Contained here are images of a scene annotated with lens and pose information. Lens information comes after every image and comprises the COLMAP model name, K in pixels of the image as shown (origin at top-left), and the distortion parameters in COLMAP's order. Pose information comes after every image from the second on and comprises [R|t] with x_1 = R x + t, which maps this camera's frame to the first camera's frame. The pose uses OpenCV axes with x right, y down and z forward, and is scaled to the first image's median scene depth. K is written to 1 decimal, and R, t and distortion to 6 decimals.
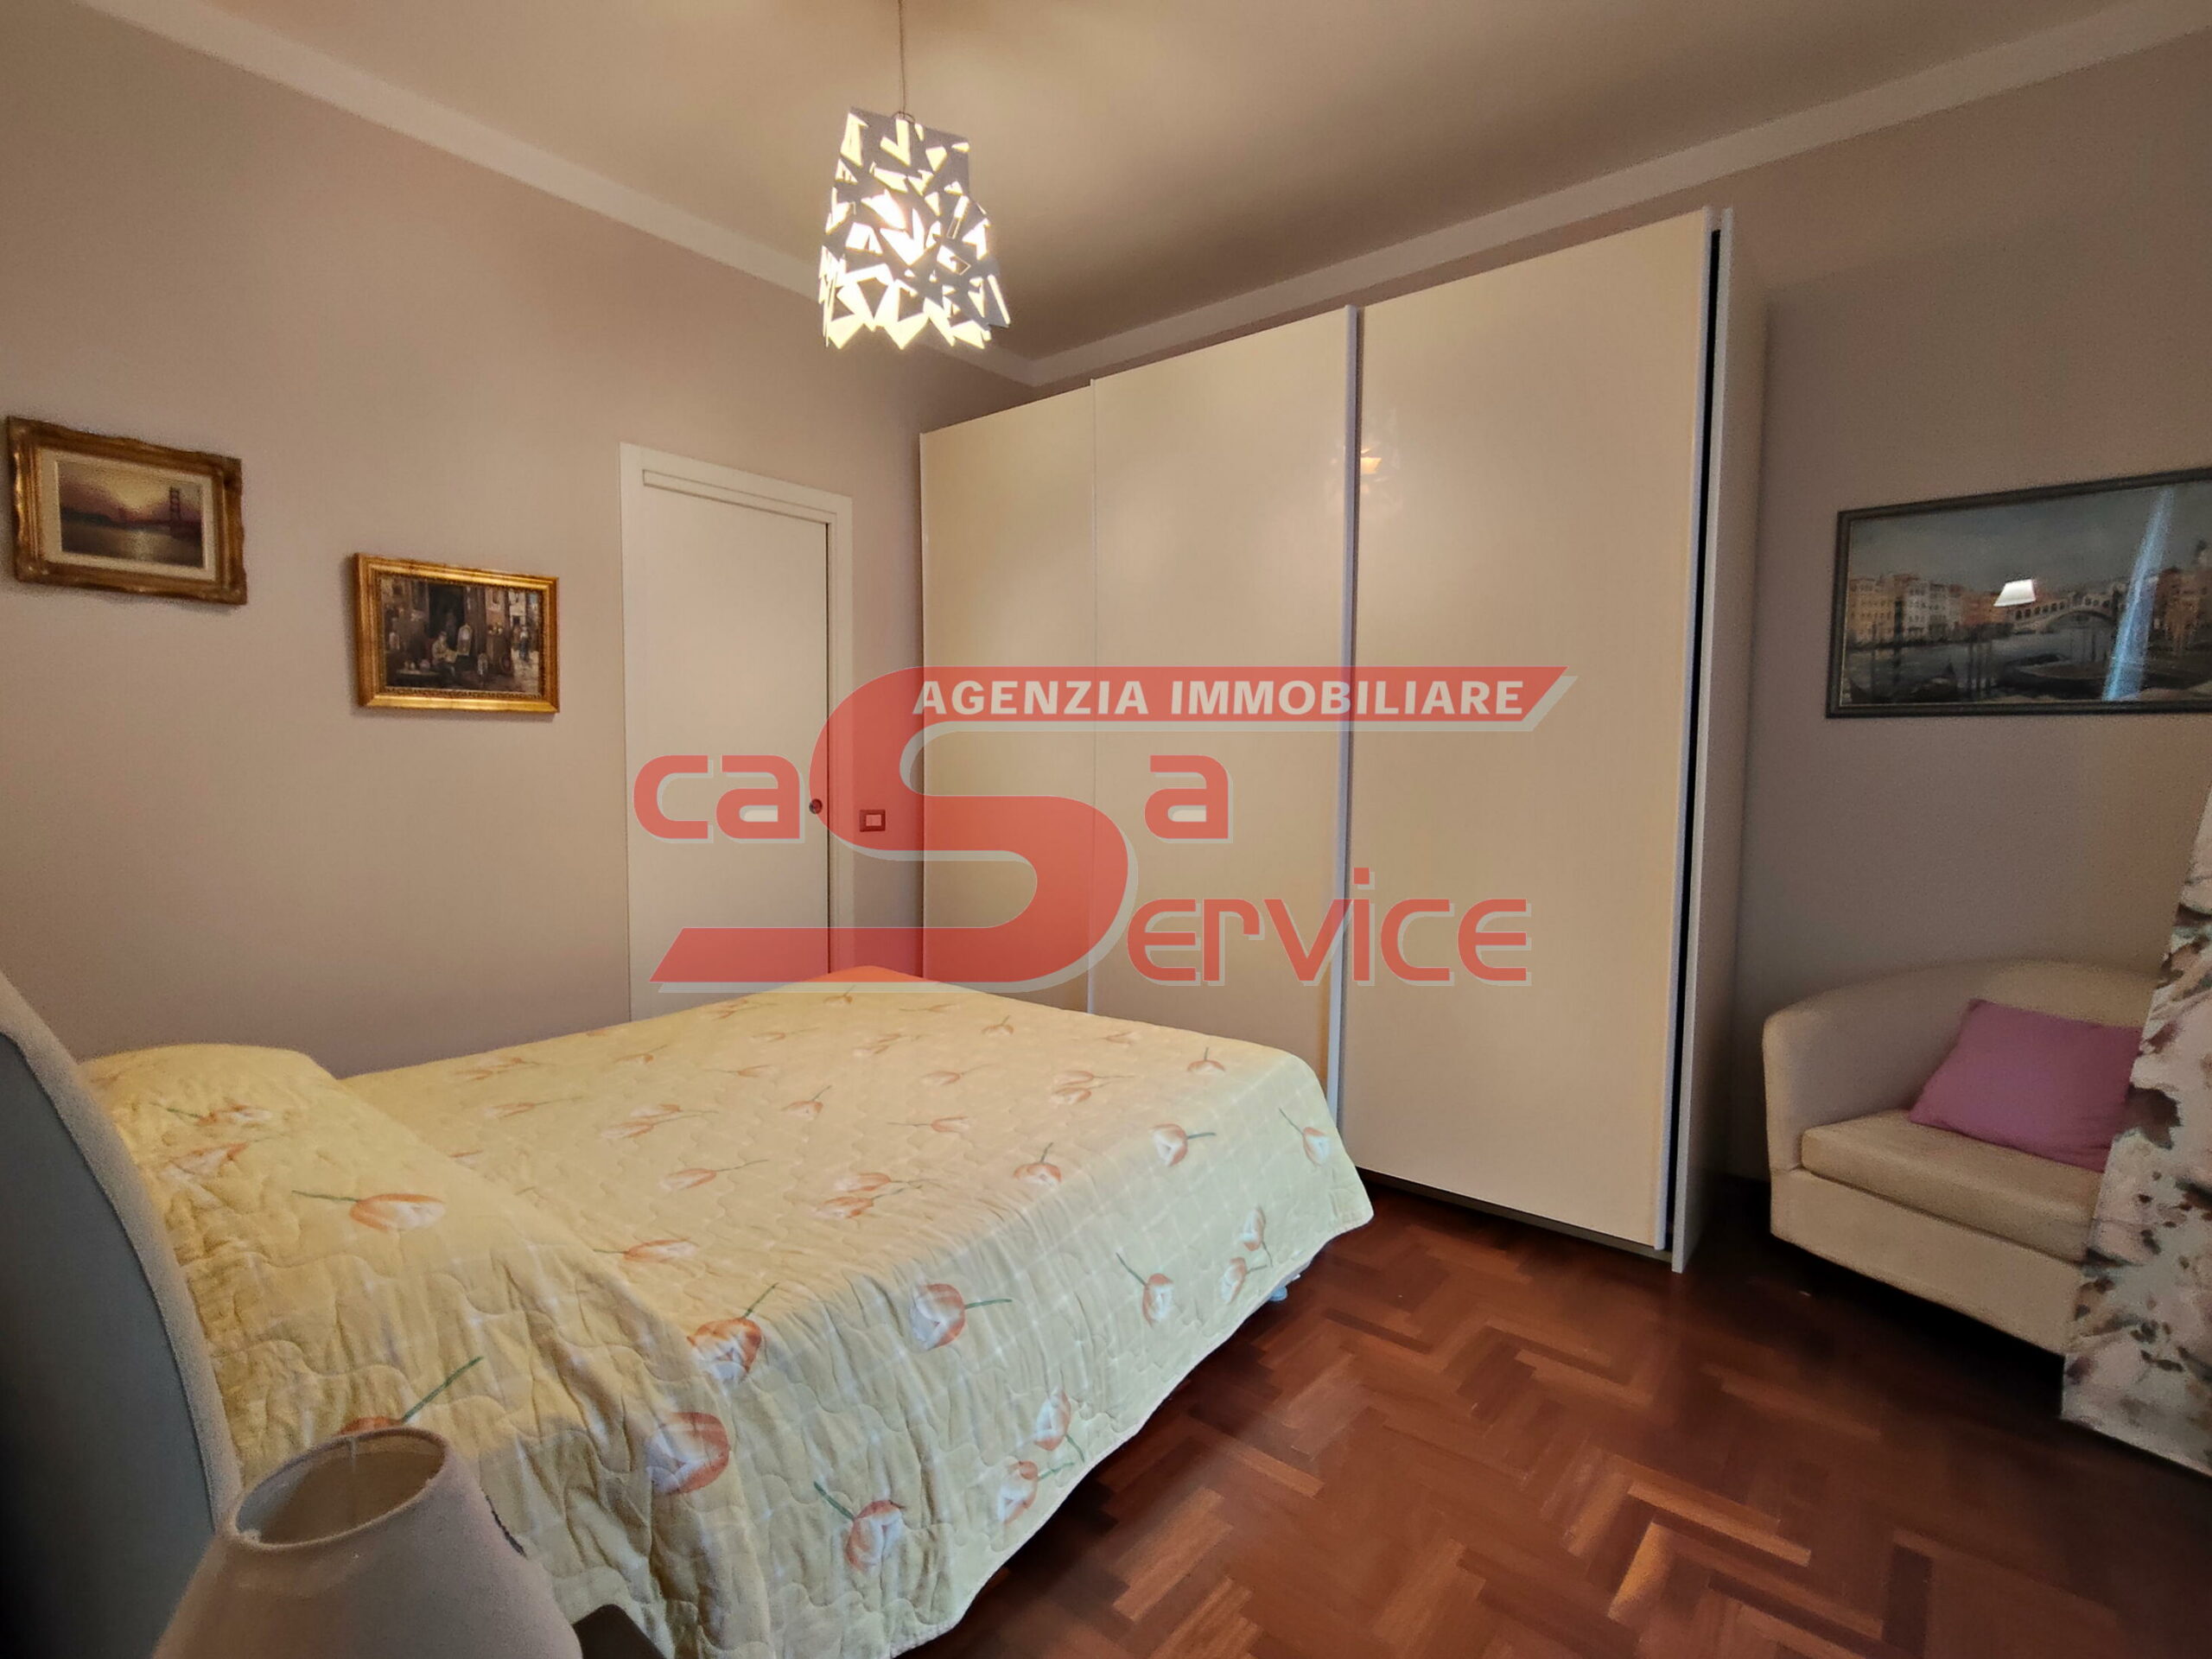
lens RADIAL K [[1035.8, 0, 1091.0], [0, 1035.8, 834.4], [0, 0, 1]] dist [-0.004638, 0.001369]
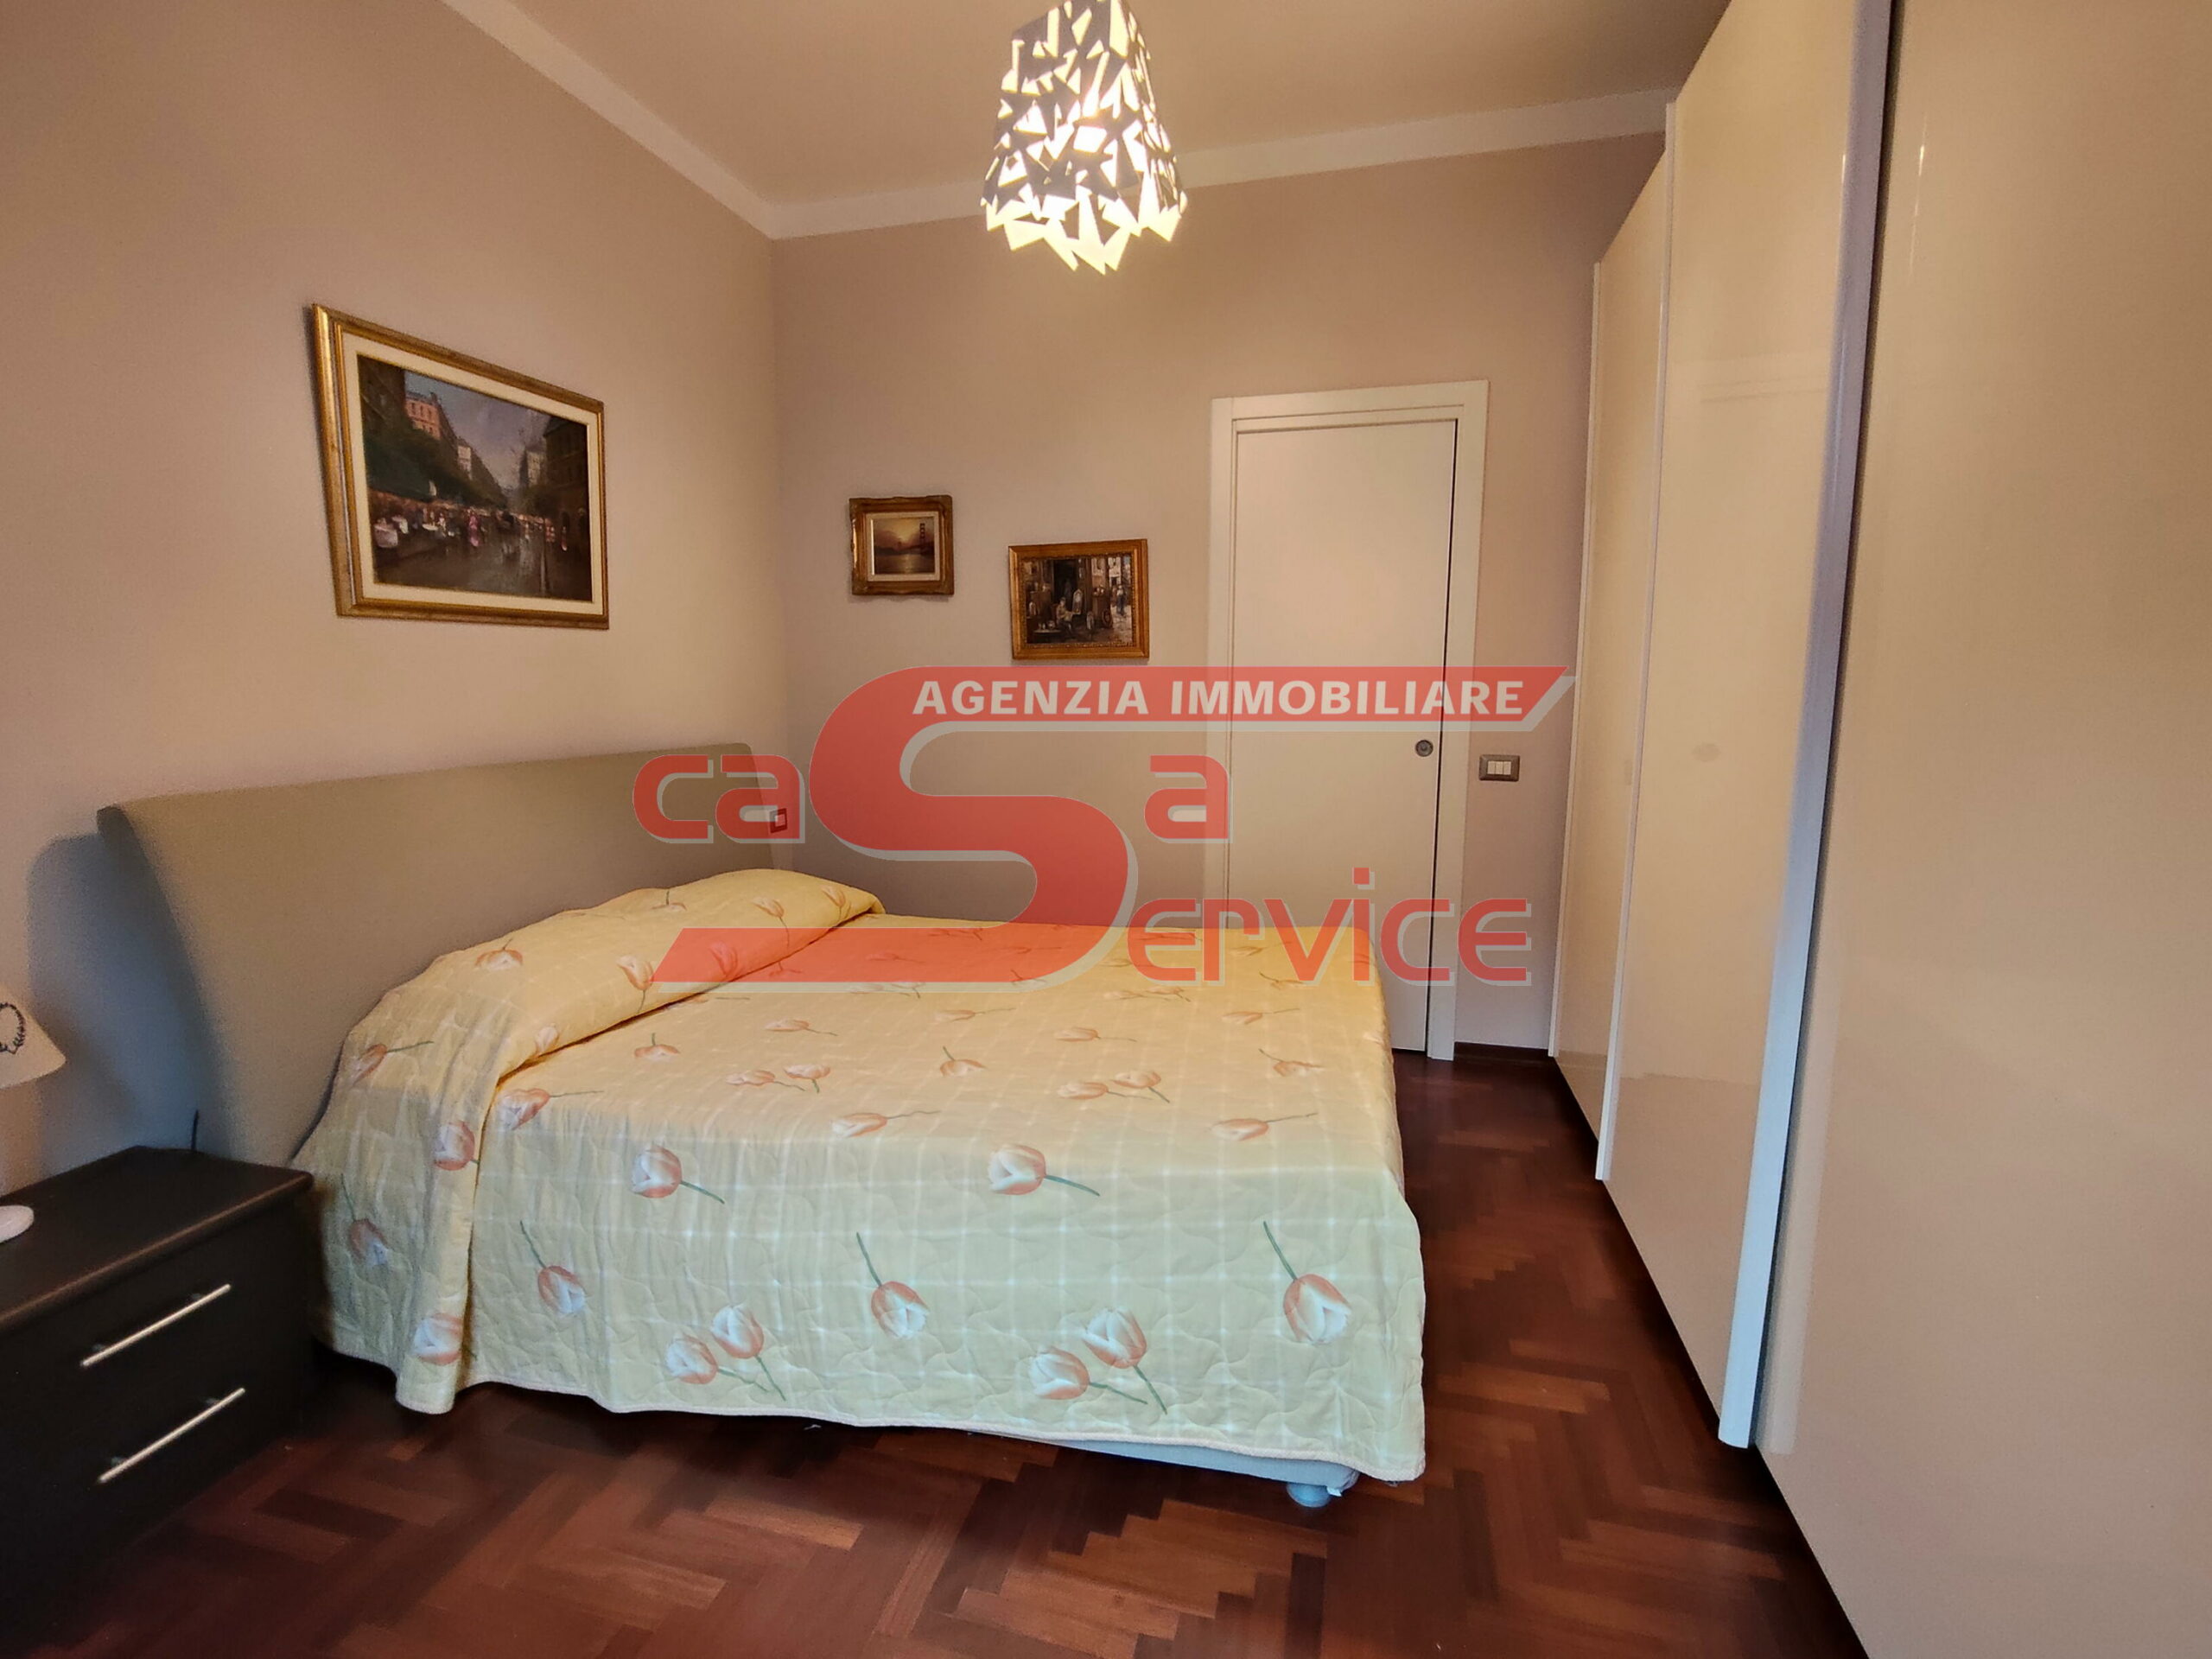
lens RADIAL K [[1035.8, 0, 1103.0], [0, 1035.8, 826.5], [0, 0, 1]] dist [-0.004638, 0.001369]
pose [[0.429447, 0.110948, -0.896251, 0.786749], [-0.056295, 0.993784, 0.096047, -0.055222], [0.901336, 0.009208, 0.433023, 0.675449]]
